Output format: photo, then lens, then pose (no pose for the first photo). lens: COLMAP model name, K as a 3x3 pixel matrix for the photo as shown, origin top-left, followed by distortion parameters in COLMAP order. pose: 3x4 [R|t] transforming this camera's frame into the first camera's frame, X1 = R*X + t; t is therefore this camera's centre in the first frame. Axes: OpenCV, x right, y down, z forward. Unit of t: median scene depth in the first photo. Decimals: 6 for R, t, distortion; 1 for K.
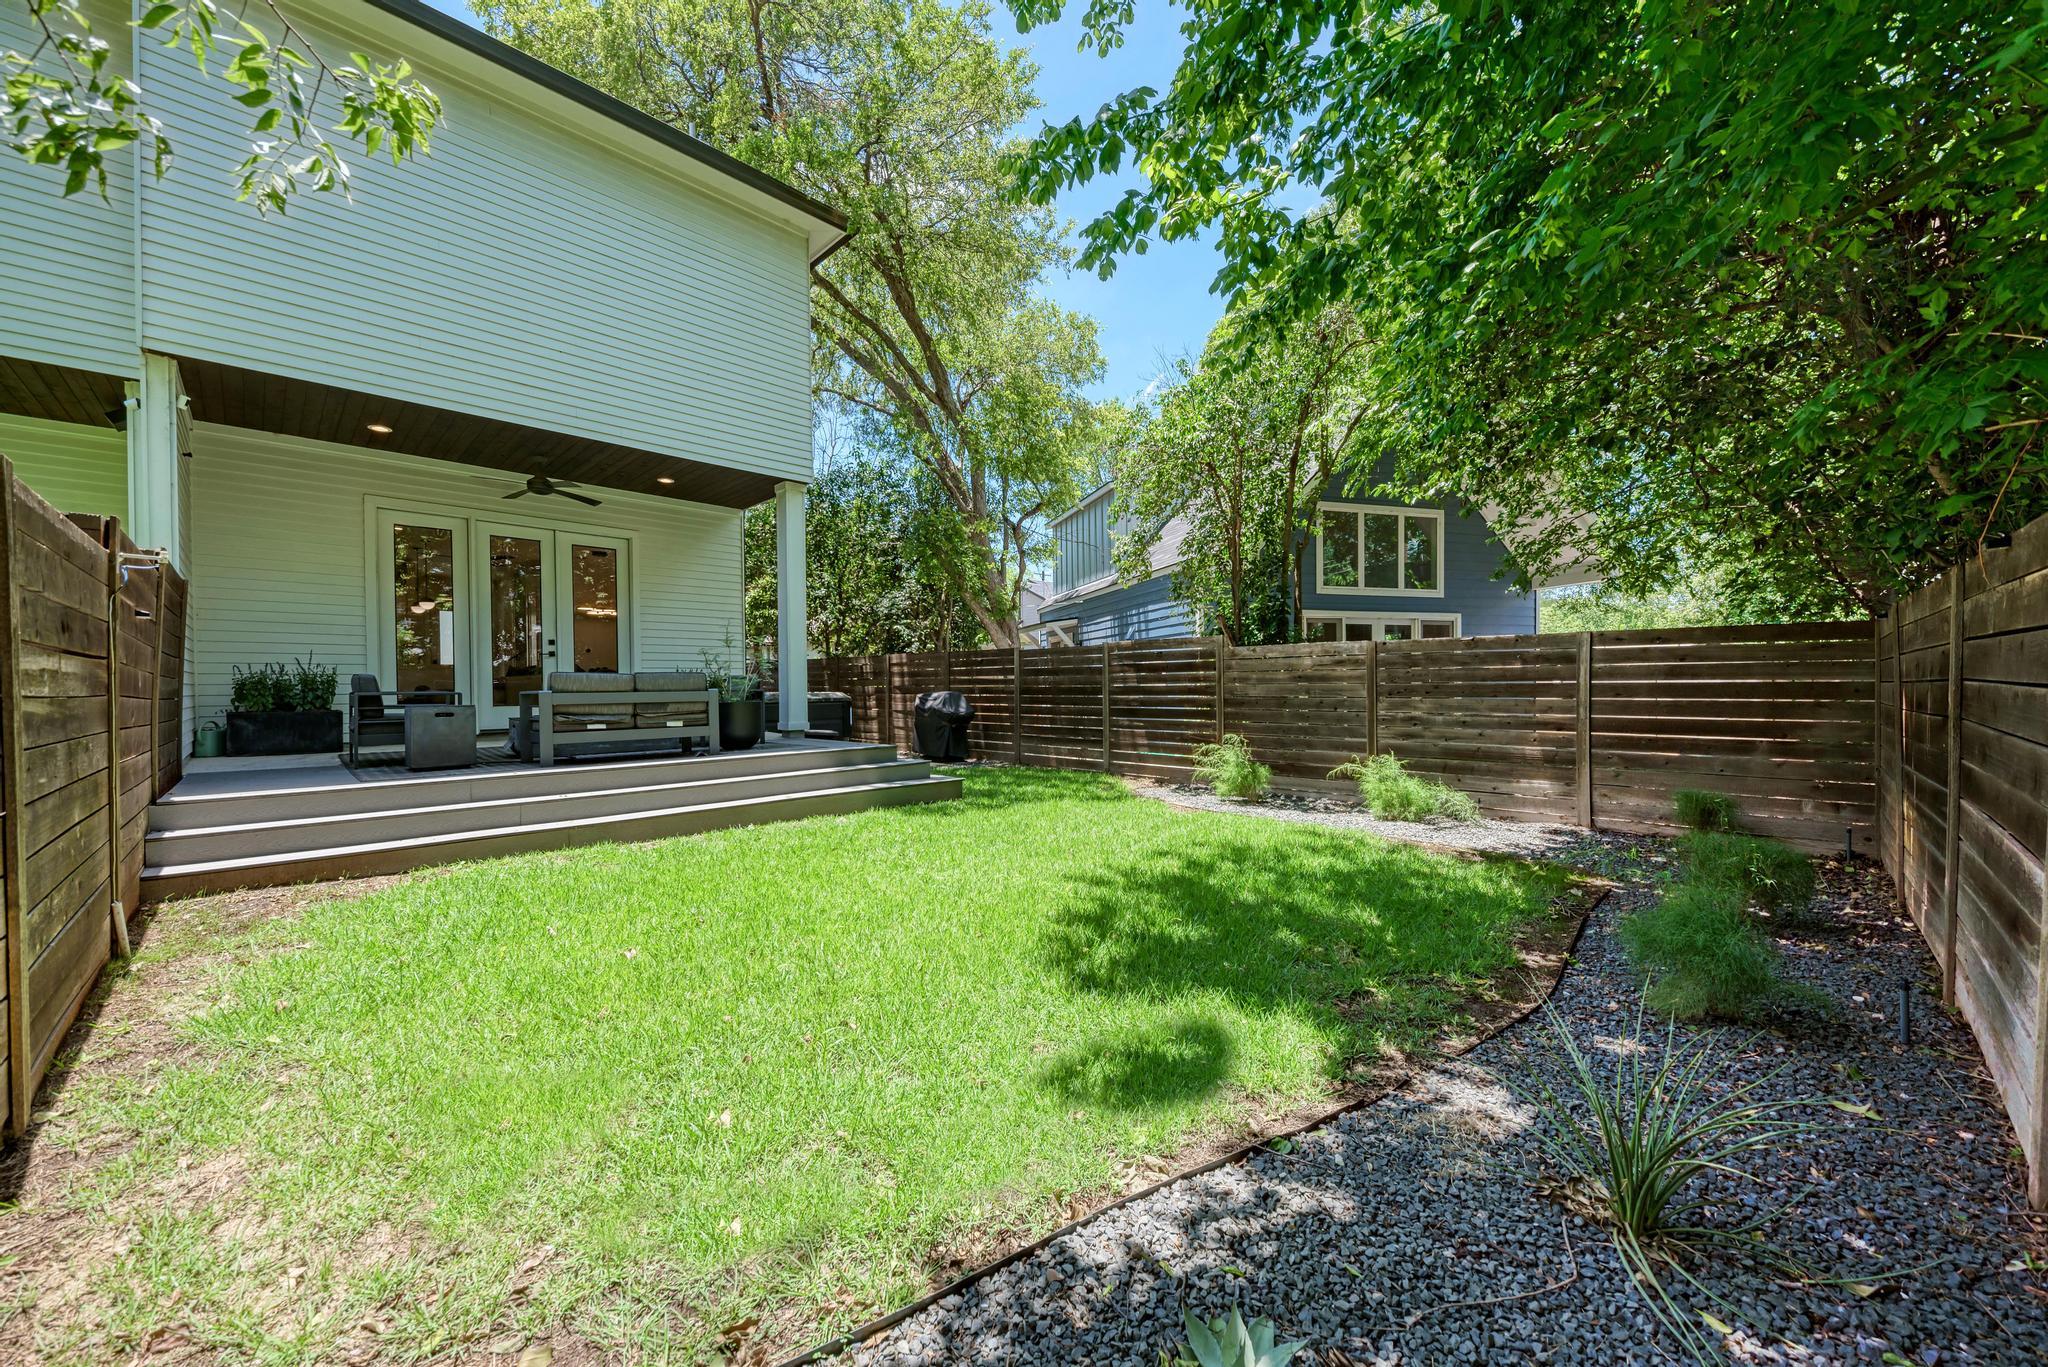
lens RADIAL K [[748.3, 0, 1024.7], [0, 748.3, 691.7], [0, 0, 1]] dist [0.015465, -0.006808]
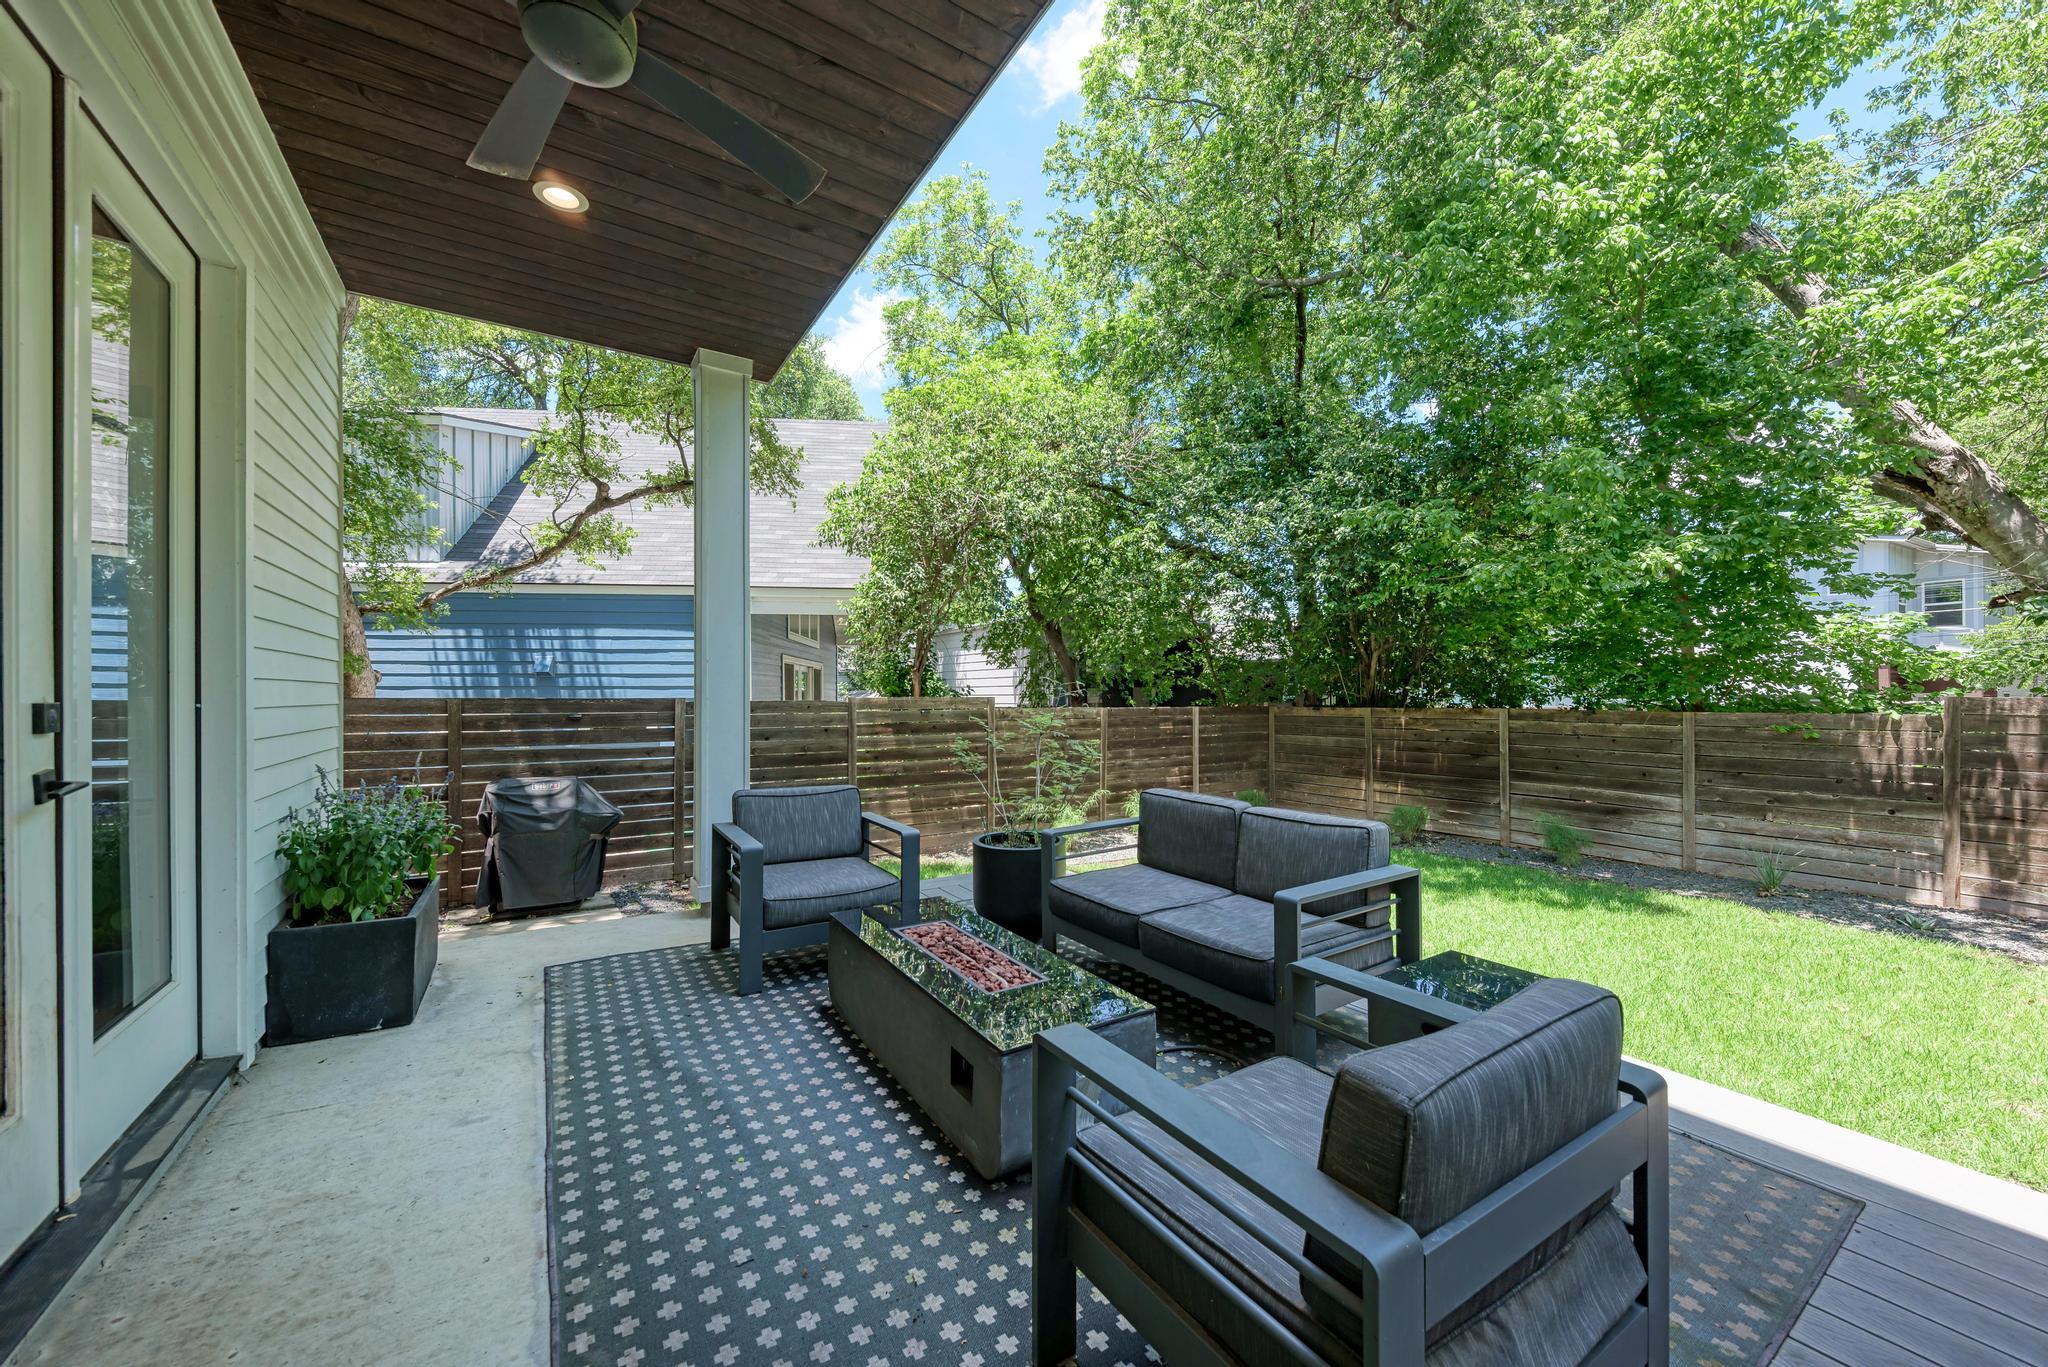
lens RADIAL K [[748.3, 0, 1024.7], [0, 748.3, 691.7], [0, 0, 1]] dist [0.015465, -0.006808]
pose [[0.203670, 0.011591, 0.978971, -0.910606], [0.009416, 0.999860, -0.013798, -0.084127], [-0.978994, 0.012028, 0.203532, 0.919459]]
